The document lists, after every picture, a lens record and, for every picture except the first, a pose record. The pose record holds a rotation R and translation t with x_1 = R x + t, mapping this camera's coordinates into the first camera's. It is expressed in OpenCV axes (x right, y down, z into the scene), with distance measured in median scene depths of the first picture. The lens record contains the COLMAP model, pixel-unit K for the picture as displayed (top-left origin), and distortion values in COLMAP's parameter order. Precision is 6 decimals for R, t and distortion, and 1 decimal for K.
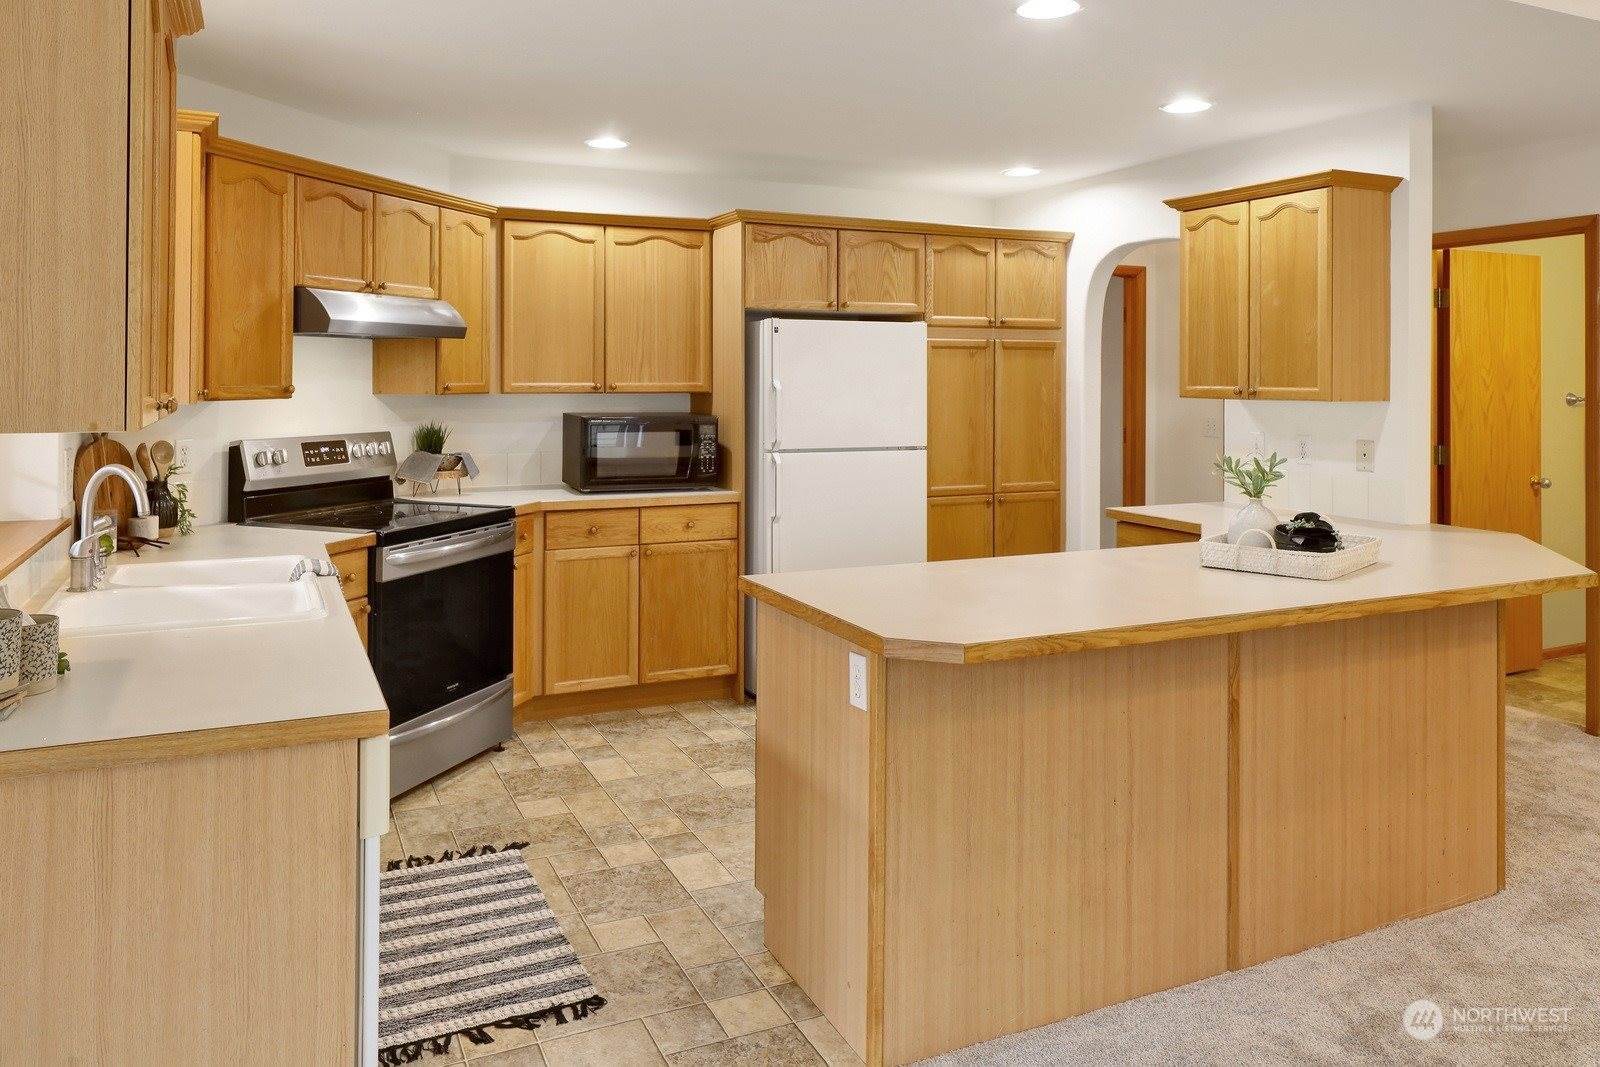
lens RADIAL K [[1101.0, 0, 786.7], [0, 1101.0, 380.7], [0, 0, 1]] dist [-0.005458, 0.004647]
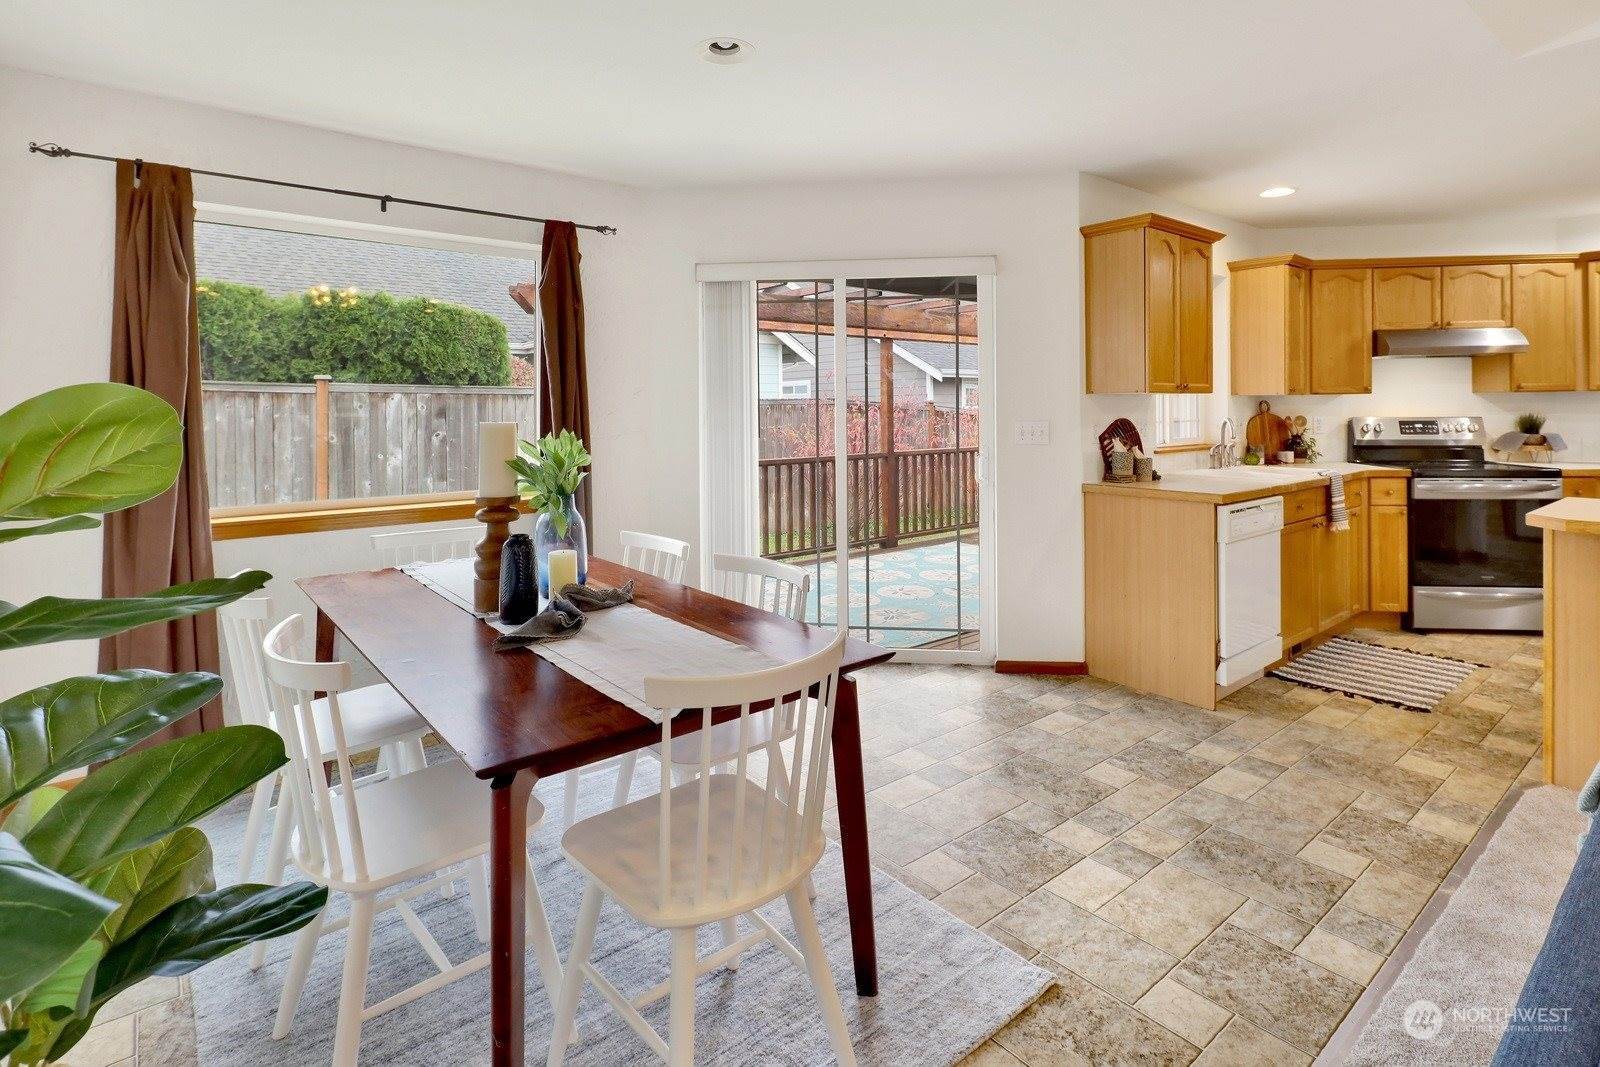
lens RADIAL K [[799.2, 0, 798.2], [0, 799.2, 410.8], [0, 0, 1]] dist [0.009997, -0.004689]
pose [[0.243286, -0.004955, -0.969942, 0.467976], [0.008167, 0.999962, -0.003060, 0.032048], [0.969920, -0.007177, 0.243317, -0.181802]]
